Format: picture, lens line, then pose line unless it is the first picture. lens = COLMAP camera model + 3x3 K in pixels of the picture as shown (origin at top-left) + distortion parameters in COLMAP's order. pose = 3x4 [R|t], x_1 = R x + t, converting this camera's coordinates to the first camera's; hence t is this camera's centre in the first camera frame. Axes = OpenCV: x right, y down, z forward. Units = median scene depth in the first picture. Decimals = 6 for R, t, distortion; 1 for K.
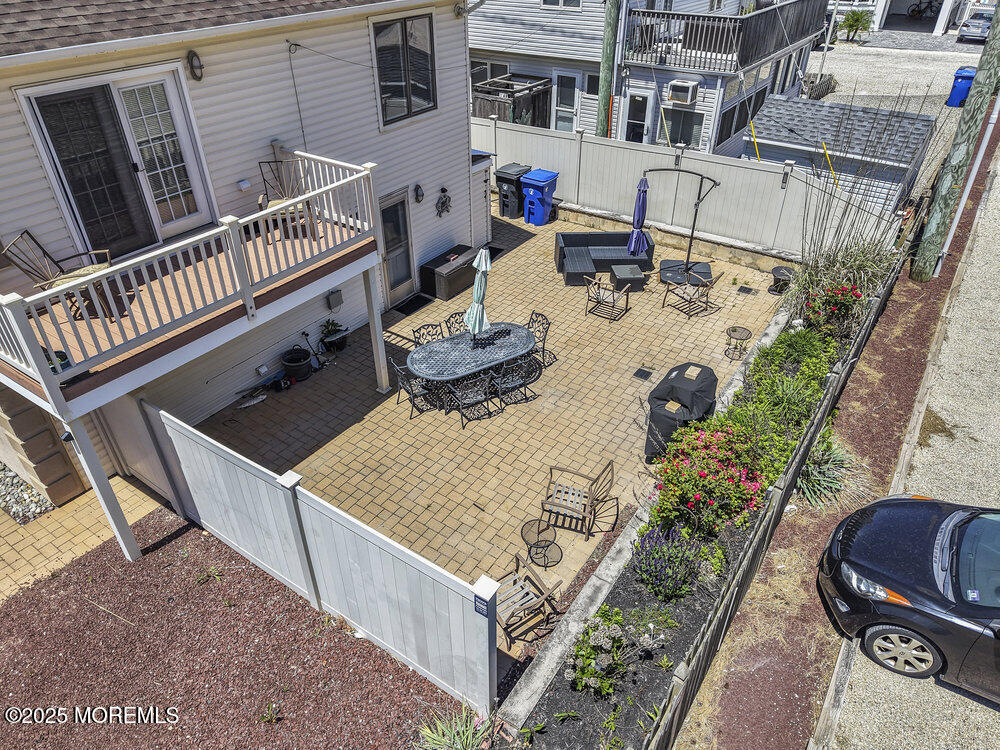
lens RADIAL K [[675.3, 0, 496.5], [0, 675.3, 375.5], [0, 0, 1]] dist [-0.000832, -0.007004]
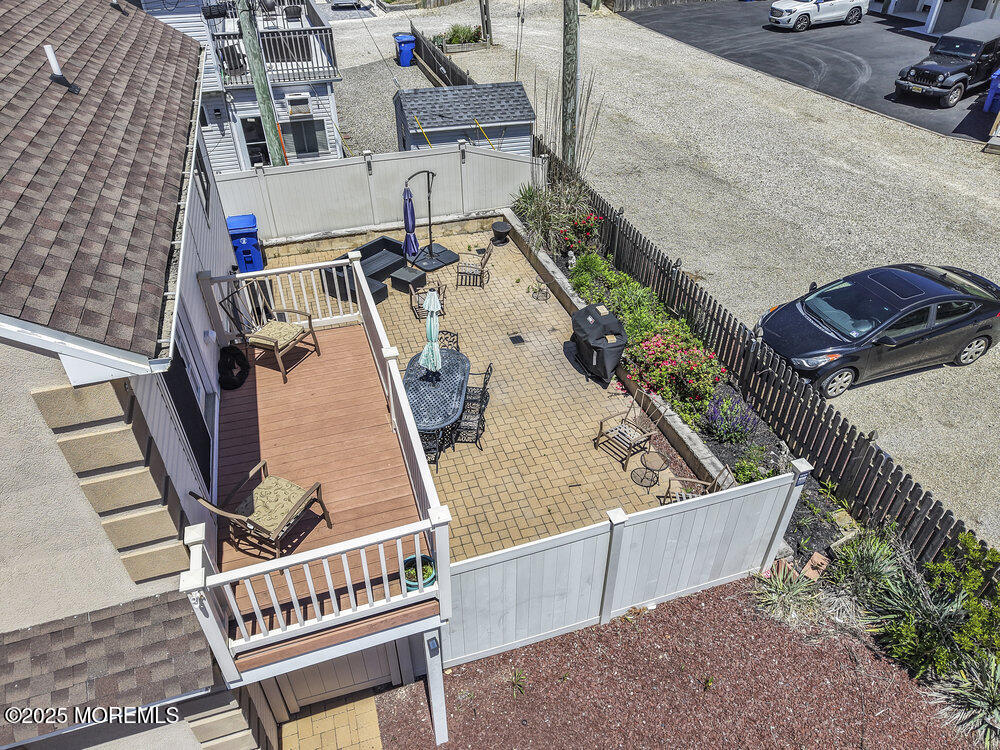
lens RADIAL K [[675.3, 0, 501.2], [0, 675.3, 374.2], [0, 0, 1]] dist [-0.000832, -0.007004]
pose [[0.607779, -0.467987, 0.641554, -0.499261], [0.447486, 0.869248, 0.210152, -0.178671], [-0.656018, 0.159361, 0.737729, 0.130438]]
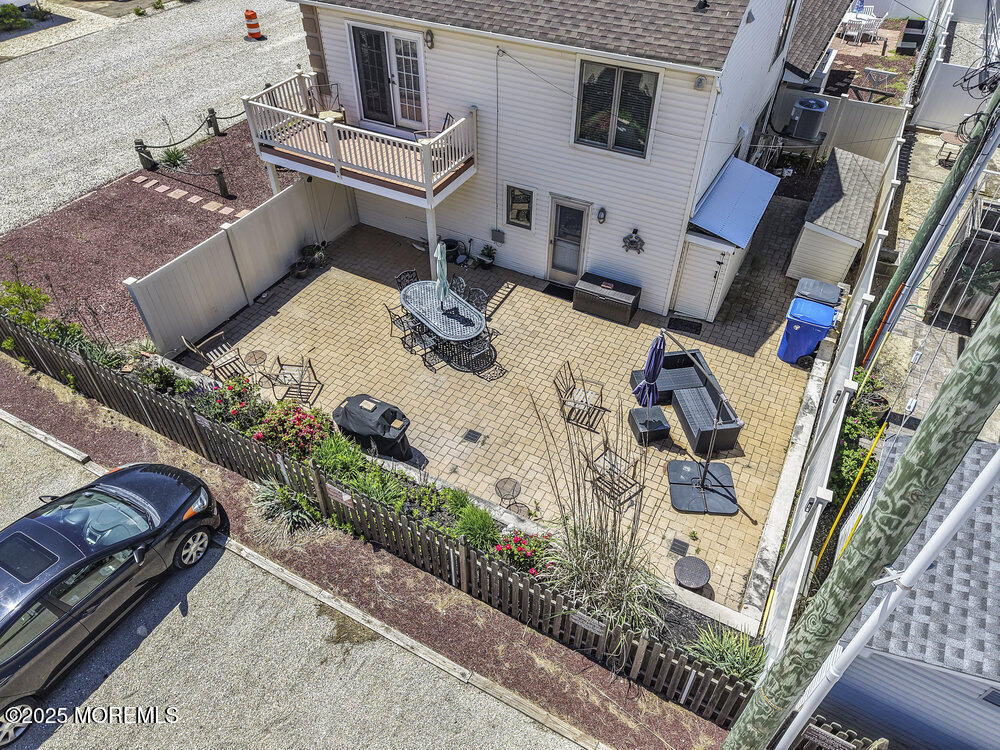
lens RADIAL K [[675.3, 0, 495.5], [0, 675.3, 375.8], [0, 0, 1]] dist [-0.000832, -0.007004]
pose [[0.096099, 0.679527, -0.727329, 0.755310], [-0.563790, 0.639355, 0.522844, -0.520084], [0.820309, 0.359816, 0.444552, 0.418245]]
